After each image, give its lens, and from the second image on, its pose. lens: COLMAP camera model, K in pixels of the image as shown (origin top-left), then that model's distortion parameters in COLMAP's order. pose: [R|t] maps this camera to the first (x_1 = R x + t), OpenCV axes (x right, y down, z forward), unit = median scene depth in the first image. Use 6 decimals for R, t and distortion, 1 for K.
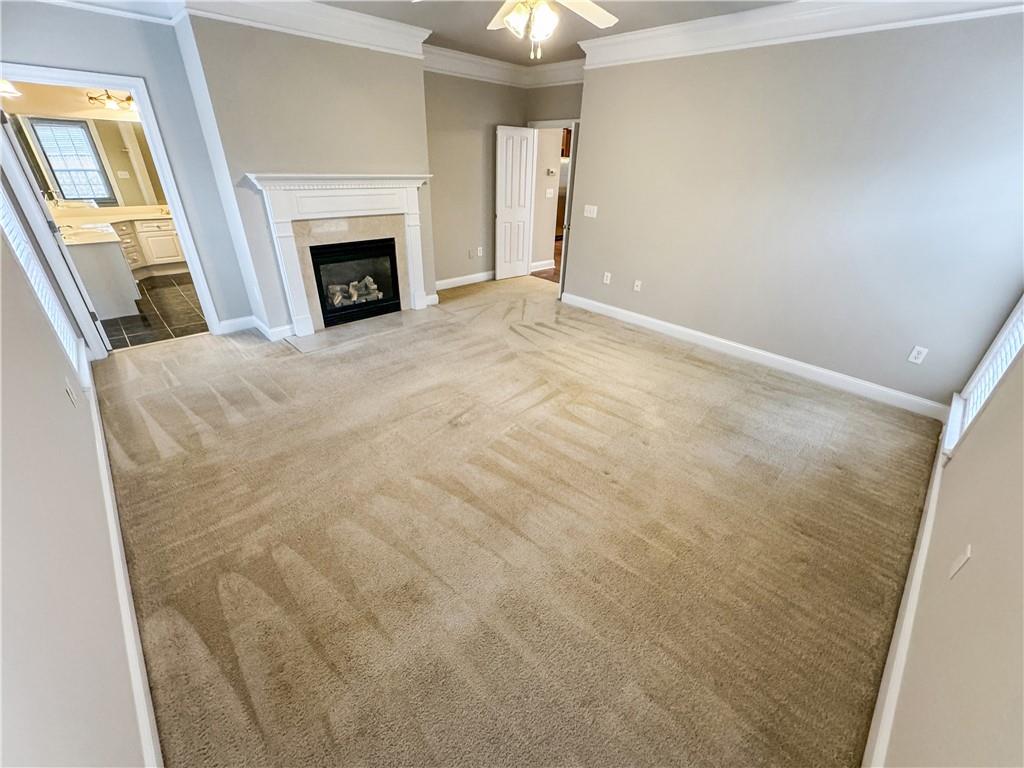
lens RADIAL K [[404.0, 0, 512.0], [0, 404.0, 384.0], [0, 0, 1]] dist [-0.001677, 0.000166]
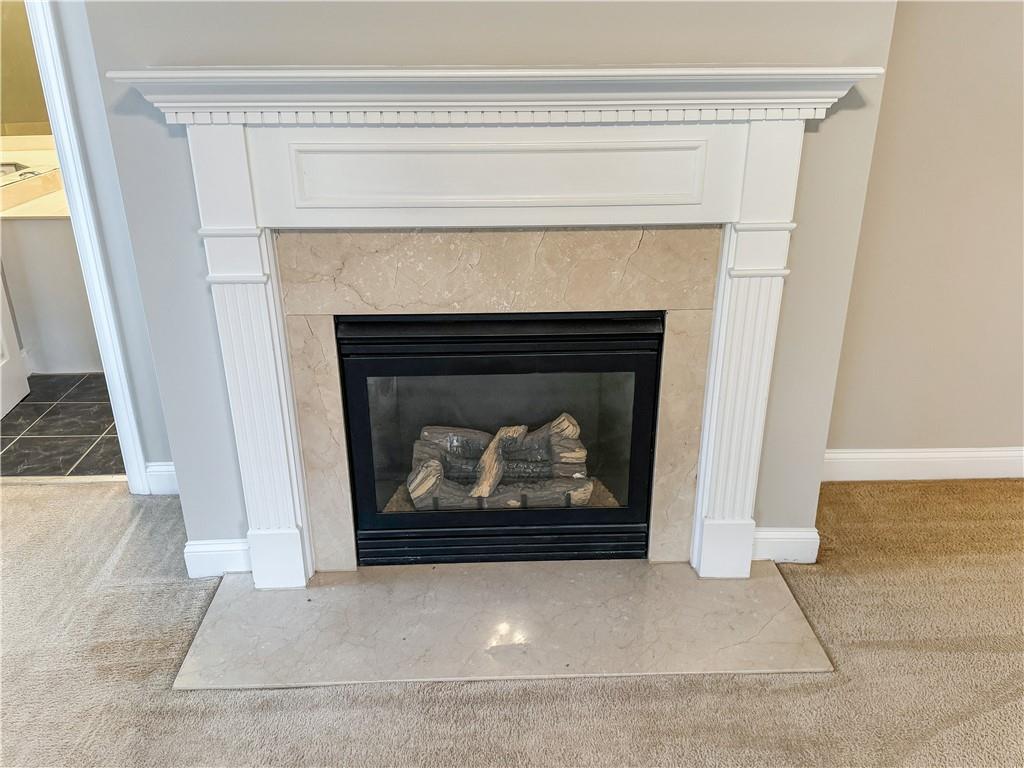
lens RADIAL K [[791.6, 0, 512.0], [0, 791.6, 384.0], [0, 0, 1]] dist [-0.003994, -0.001215]
pose [[0.740063, 0.232683, -0.631003, -0.043277], [-0.299096, 0.954223, 0.001080, -0.290116], [0.602369, 0.187931, 0.775779, 0.570879]]
